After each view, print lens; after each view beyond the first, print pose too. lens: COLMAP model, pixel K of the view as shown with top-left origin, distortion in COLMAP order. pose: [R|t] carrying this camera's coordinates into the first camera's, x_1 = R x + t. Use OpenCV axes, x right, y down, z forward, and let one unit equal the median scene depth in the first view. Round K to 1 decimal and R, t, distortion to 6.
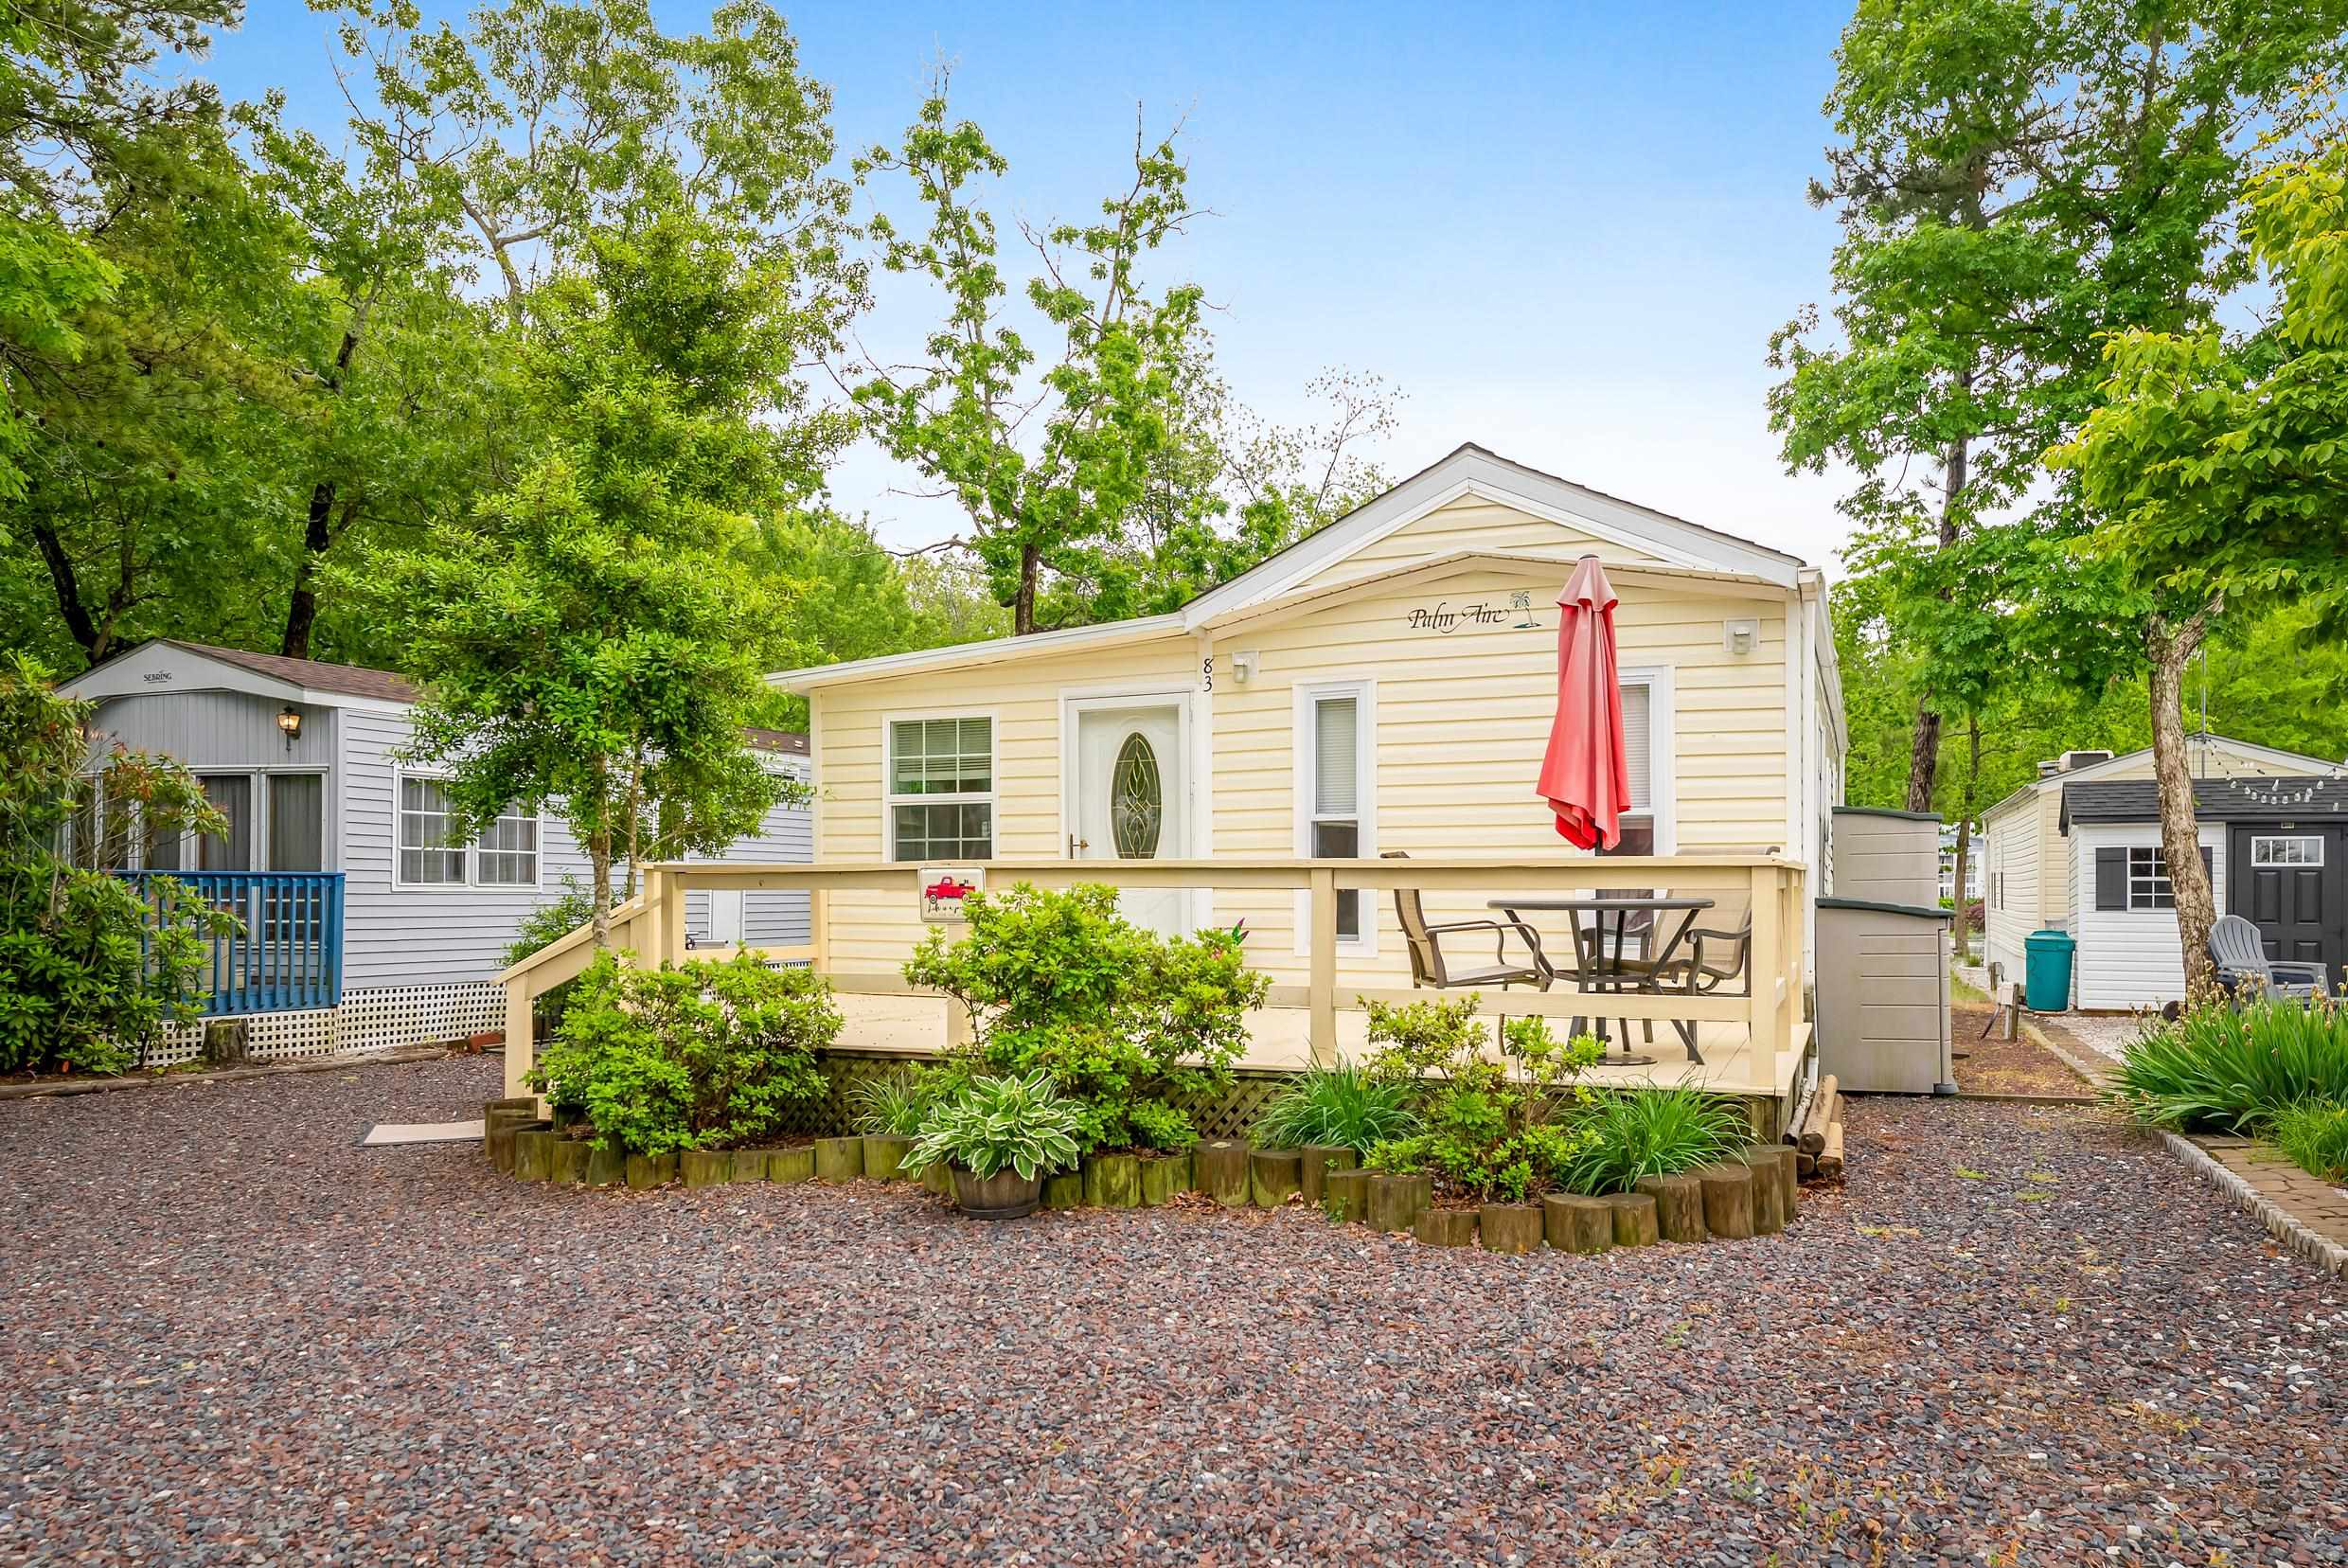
lens RADIAL K [[1602.8, 0, 1174.3], [0, 1602.8, 815.3], [0, 0, 1]] dist [-0.022913, 0.000017]
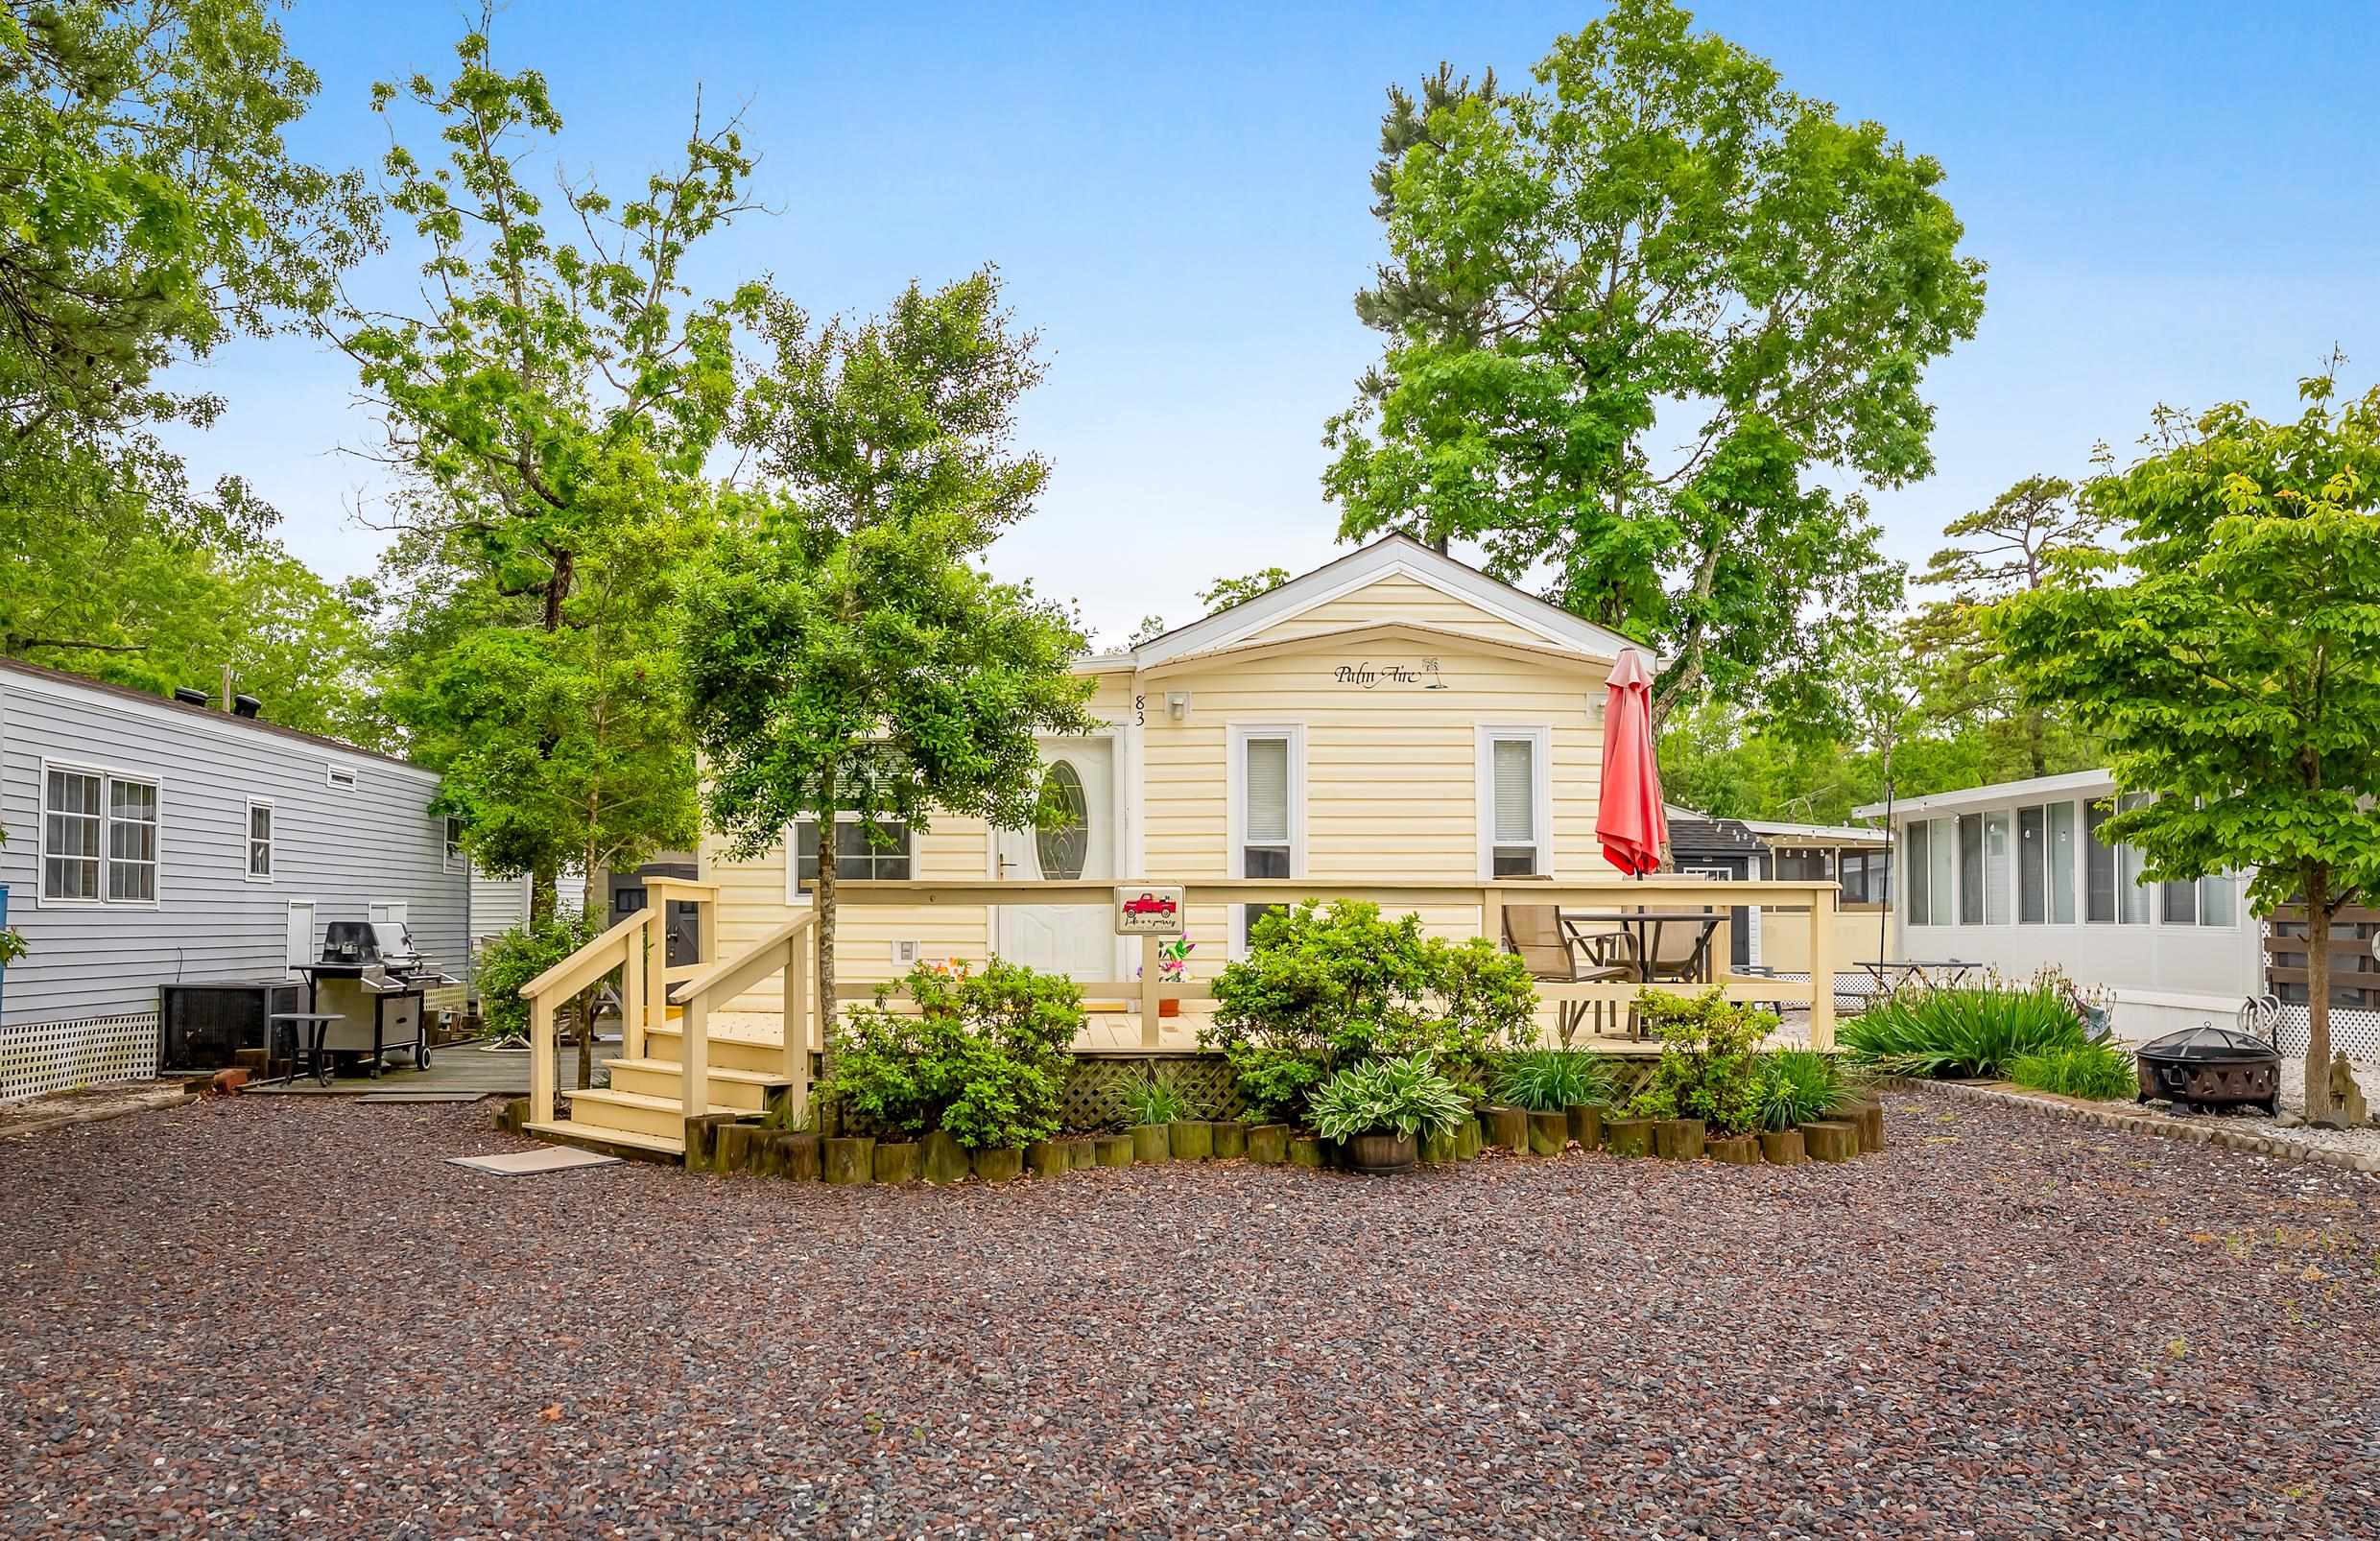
lens RADIAL K [[1677.0, 0, 1190.0], [0, 1677.0, 770.5], [0, 0, 1]] dist [0.005399, -0.040216]
pose [[0.900829, 0.036374, 0.432648, -0.443305], [-0.020222, 0.998918, -0.041876, 0.000788], [-0.433704, 0.028974, 0.900590, -0.048042]]
